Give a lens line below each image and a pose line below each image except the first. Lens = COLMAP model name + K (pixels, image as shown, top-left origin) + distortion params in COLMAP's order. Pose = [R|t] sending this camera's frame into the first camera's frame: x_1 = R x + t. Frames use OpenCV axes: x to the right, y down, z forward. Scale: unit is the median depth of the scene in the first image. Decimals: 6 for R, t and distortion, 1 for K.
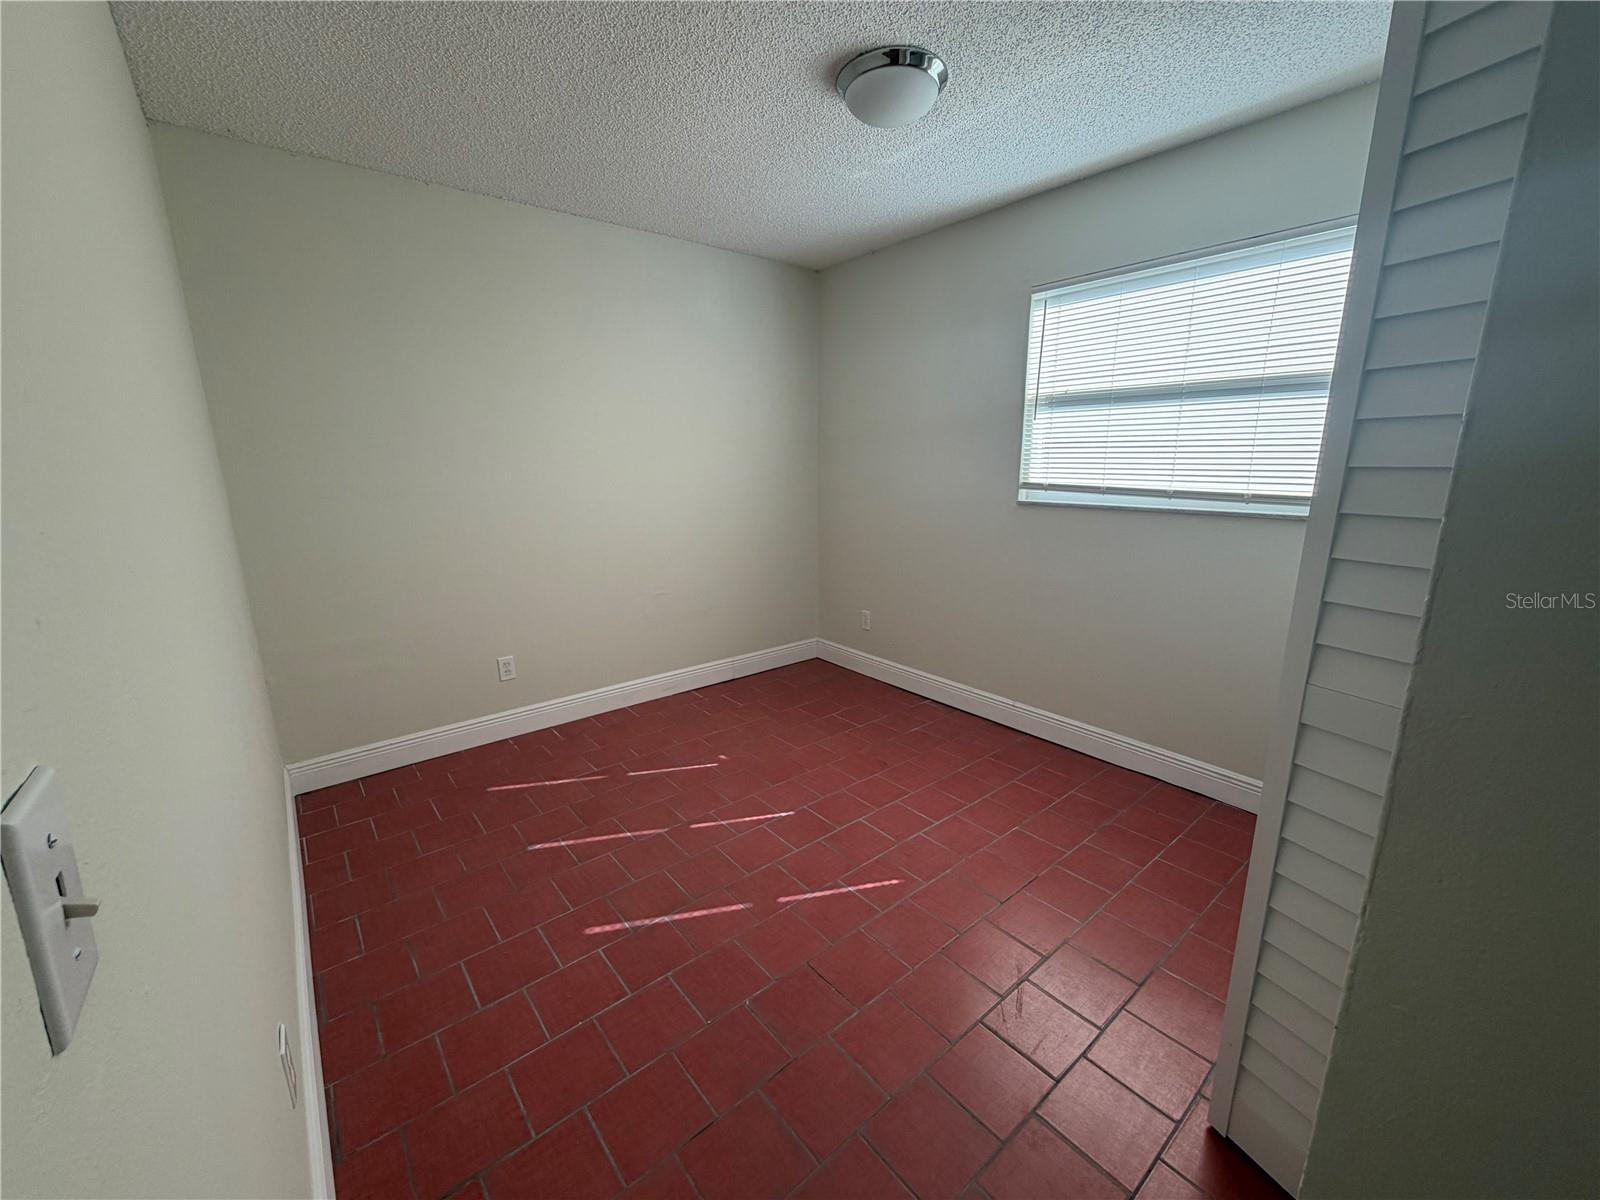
lens RADIAL K [[638.1, 0, 795.4], [0, 638.1, 598.9], [0, 0, 1]] dist [0.000568, -0.000318]
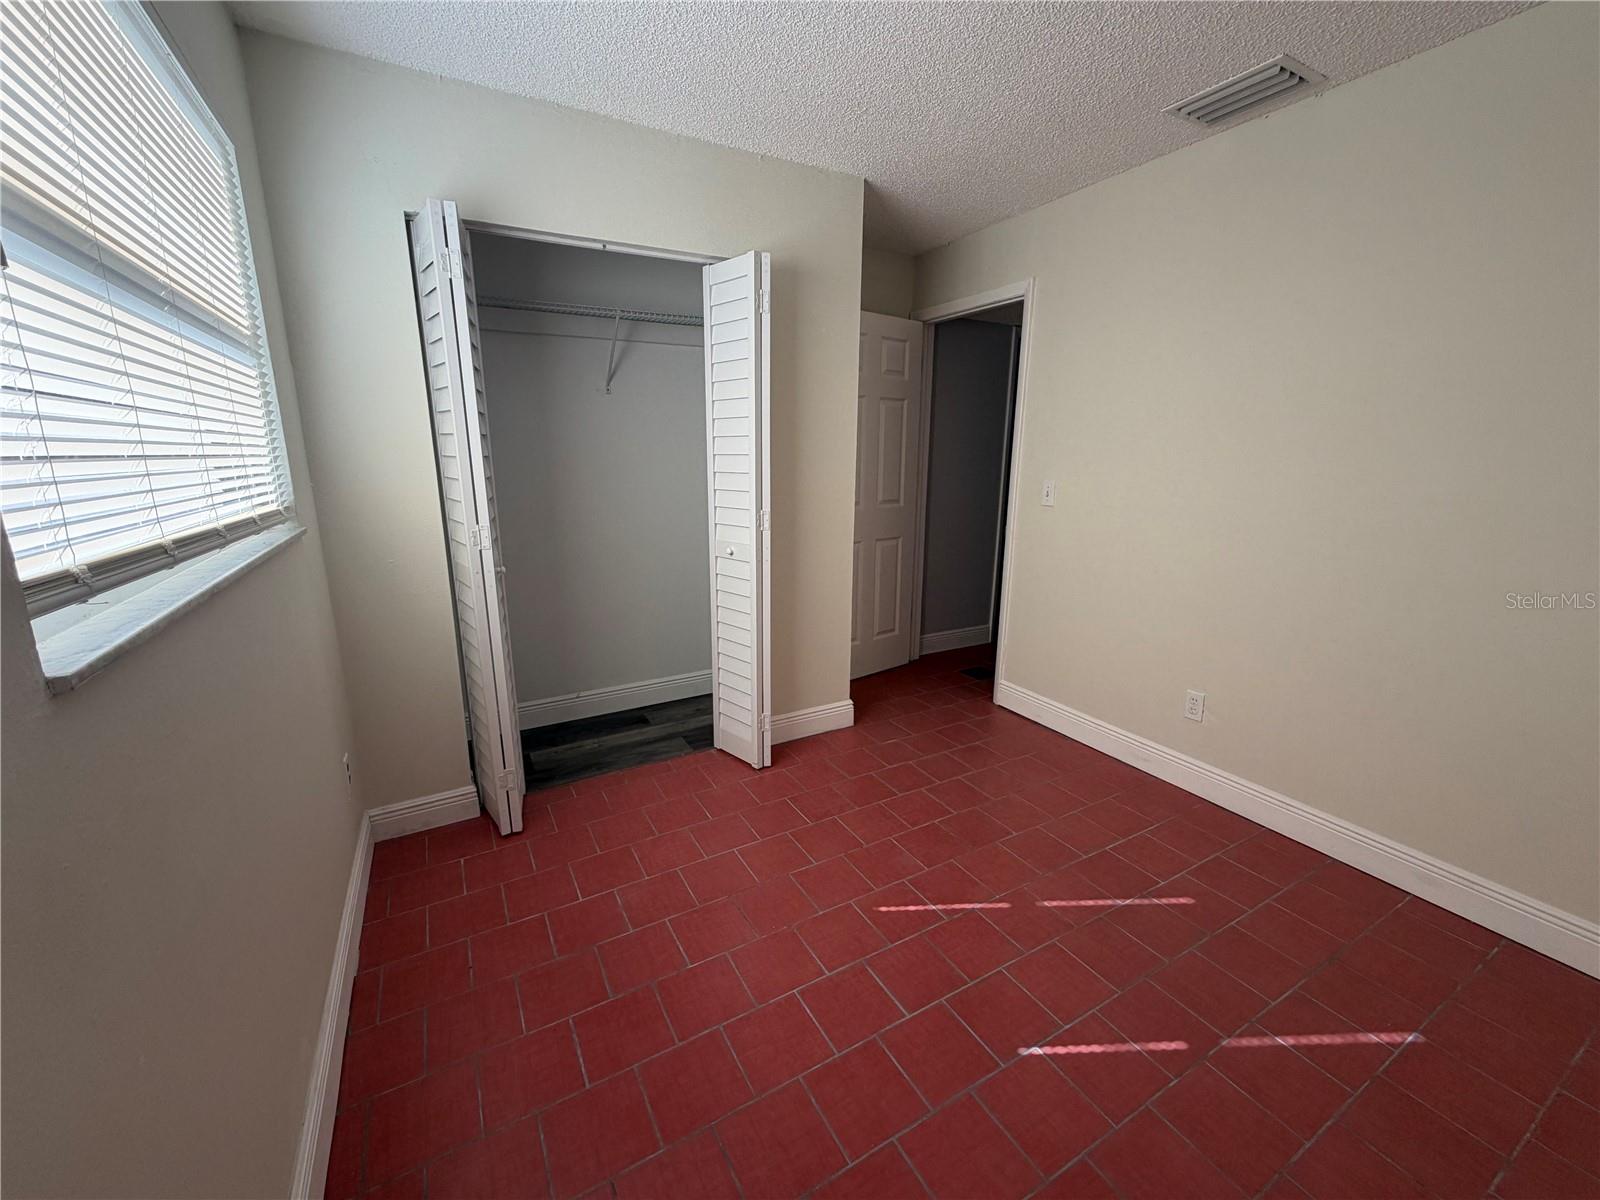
lens RADIAL K [[638.1, 0, 795.4], [0, 638.1, 598.9], [0, 0, 1]] dist [0.000568, -0.000318]
pose [[-0.986825, -0.036759, 0.157561, 0.153773], [0.035569, 0.900732, 0.432917, -0.366944], [-0.157834, 0.432818, -0.887557, 1.660665]]
